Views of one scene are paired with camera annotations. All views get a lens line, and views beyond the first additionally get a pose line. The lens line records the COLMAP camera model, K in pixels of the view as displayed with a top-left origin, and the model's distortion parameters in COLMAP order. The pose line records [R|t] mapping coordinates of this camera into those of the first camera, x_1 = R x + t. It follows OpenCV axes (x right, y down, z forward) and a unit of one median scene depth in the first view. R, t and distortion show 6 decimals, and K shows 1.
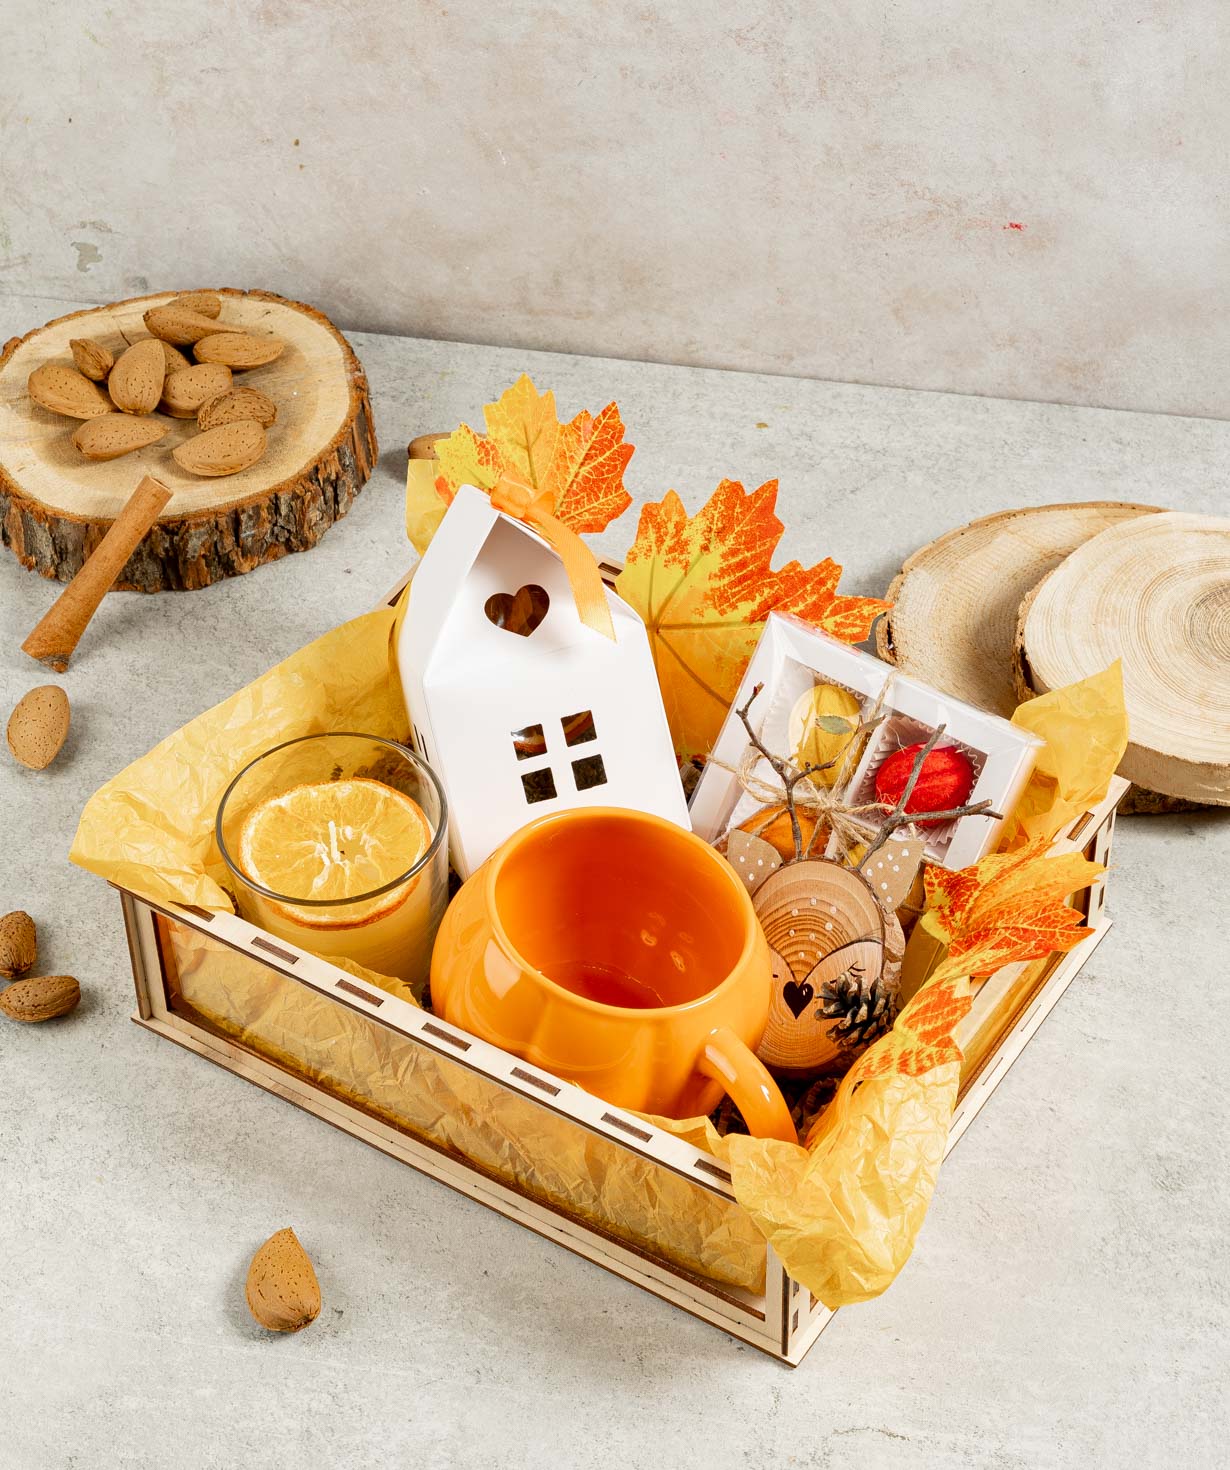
lens RADIAL K [[3499.9, 0, 551.1], [0, 3499.9, 675.8], [0, 0, 1]] dist [0.009734, 0.020894]
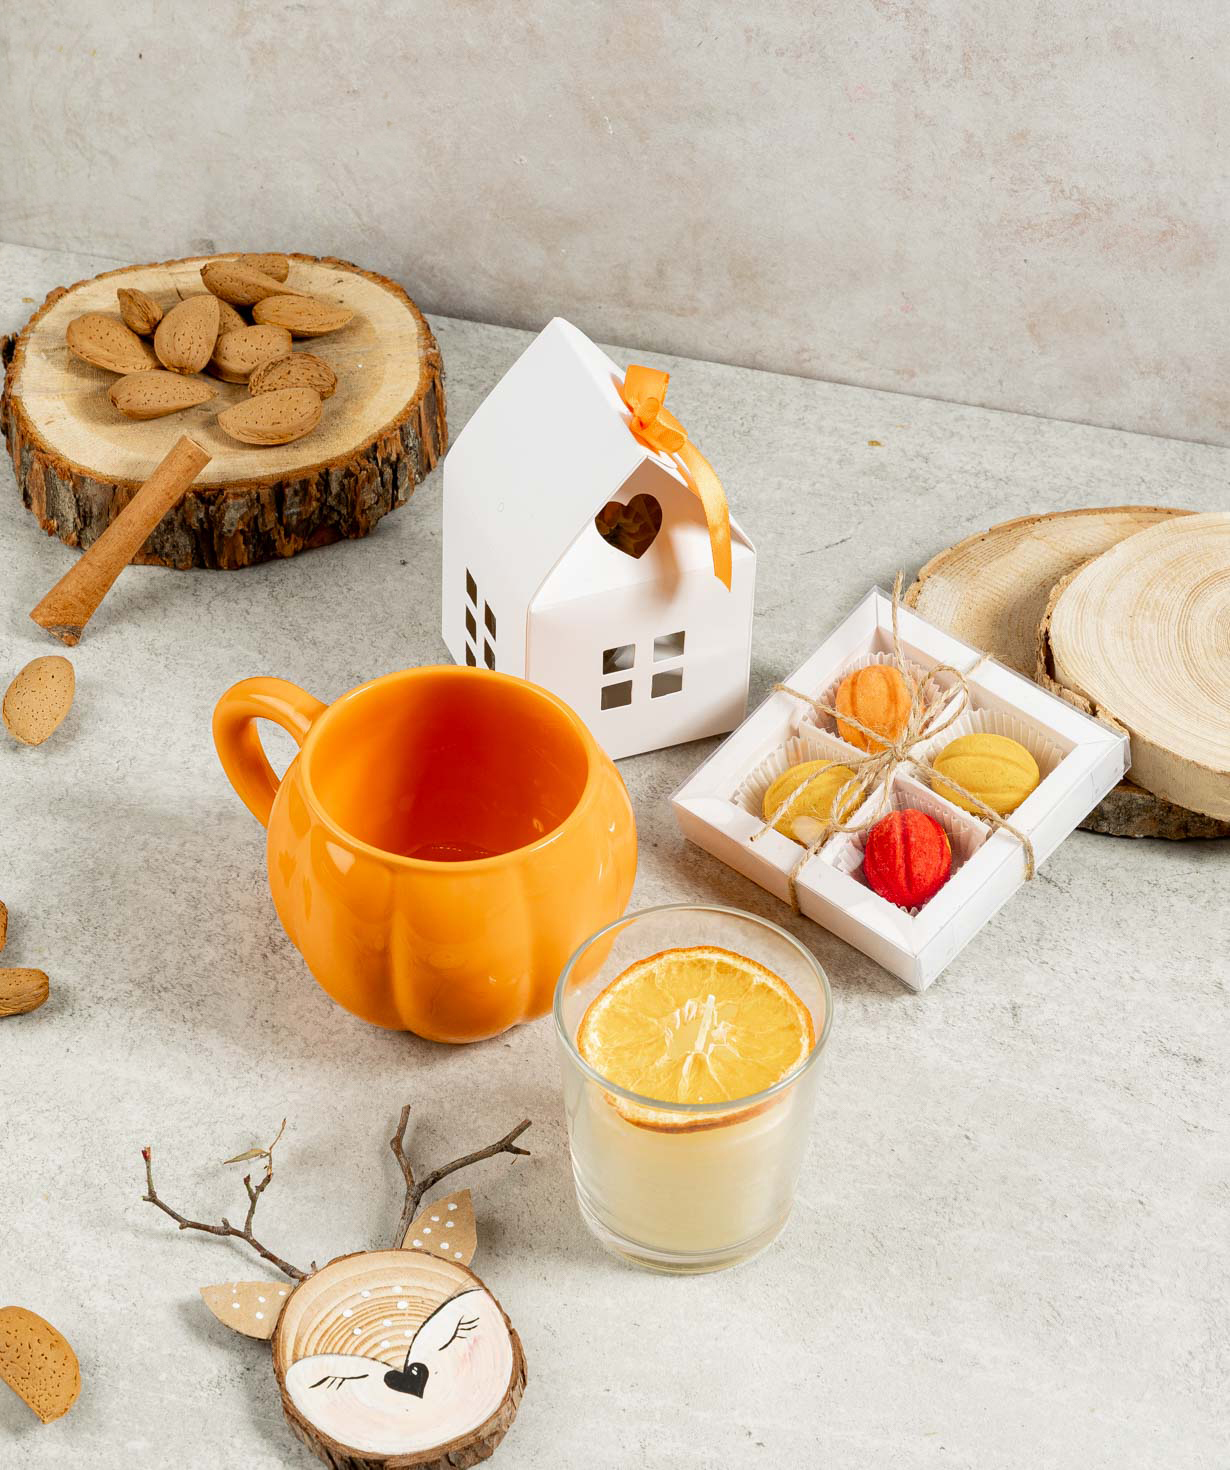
lens RADIAL K [[3446.5, 0, 615.0], [0, 3446.5, 735.0], [0, 0, 1]] dist [-0.000237, 0.071862]
pose [[0.996949, 0.074988, -0.021684, 0.021251], [-0.075687, 0.996570, -0.033476, 0.043964], [0.019100, 0.035015, 0.999204, 0.129786]]
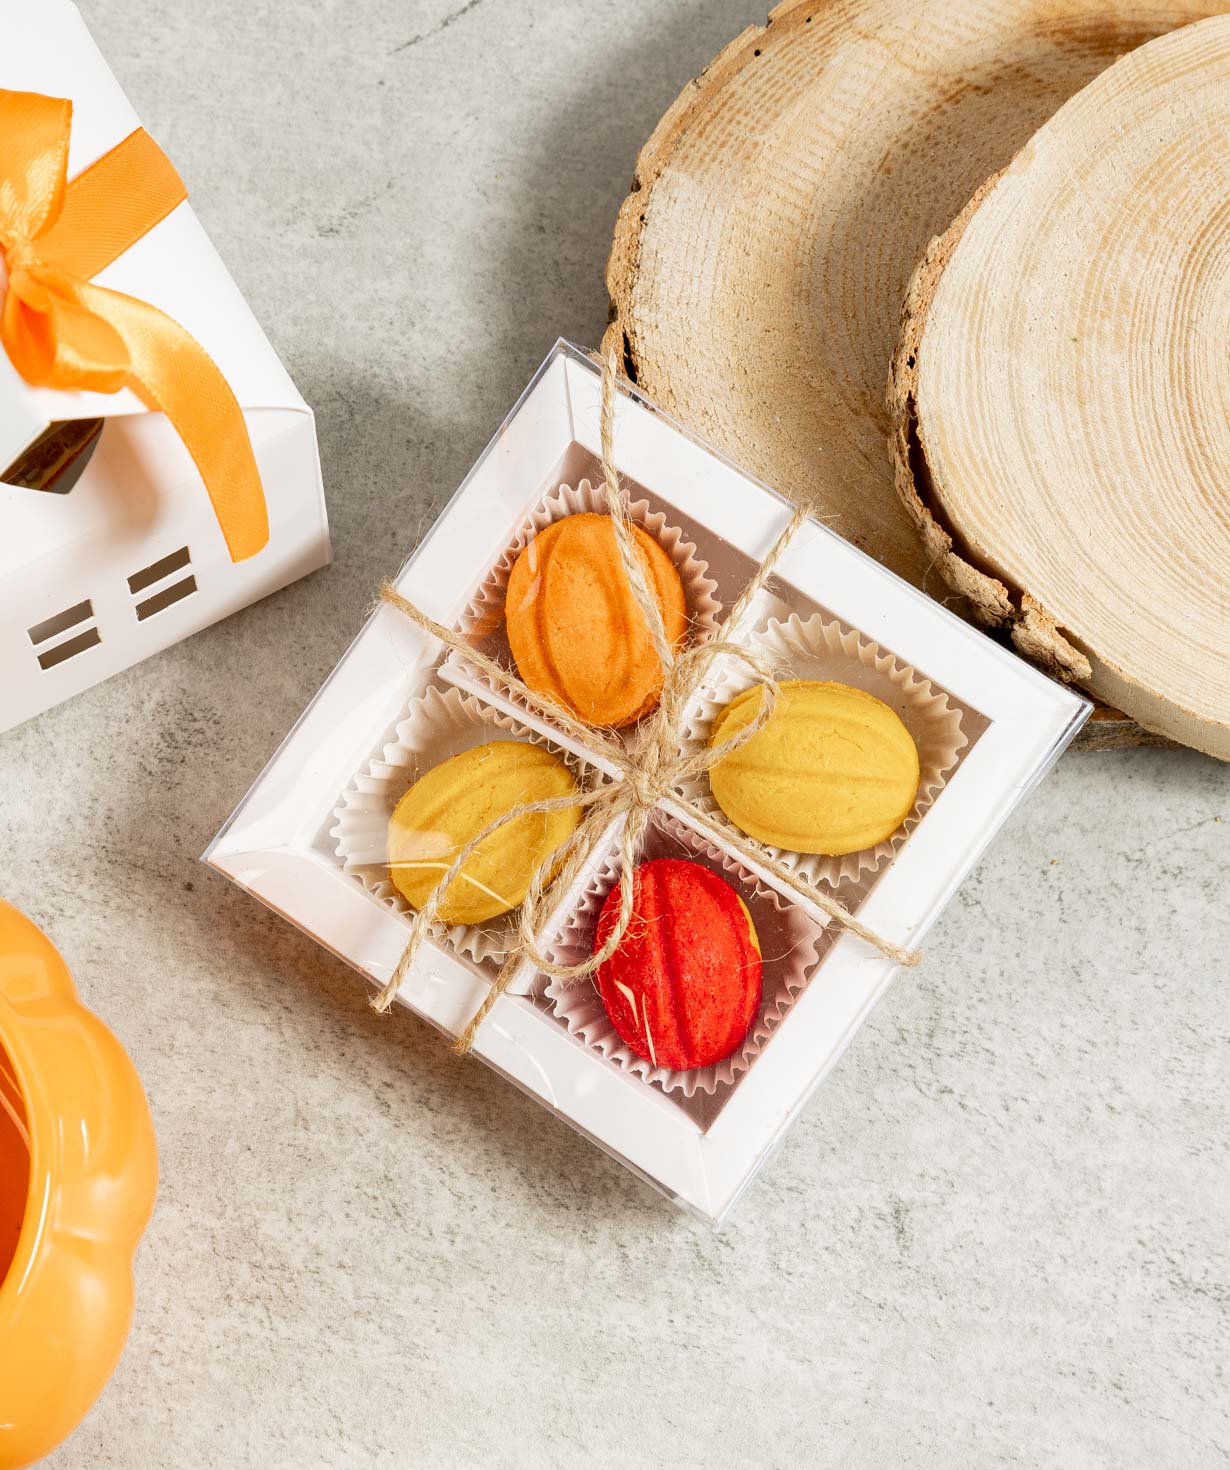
lens RADIAL K [[3933.9, 0, 615.0], [0, 3933.9, 735.0], [0, 0, 1]] dist [0.006239, -0.072960]
pose [[0.996330, -0.052482, 0.067619, 0.036952], [0.010945, 0.861604, 0.507463, -0.245734], [-0.084893, -0.504861, 0.859016, 0.574218]]
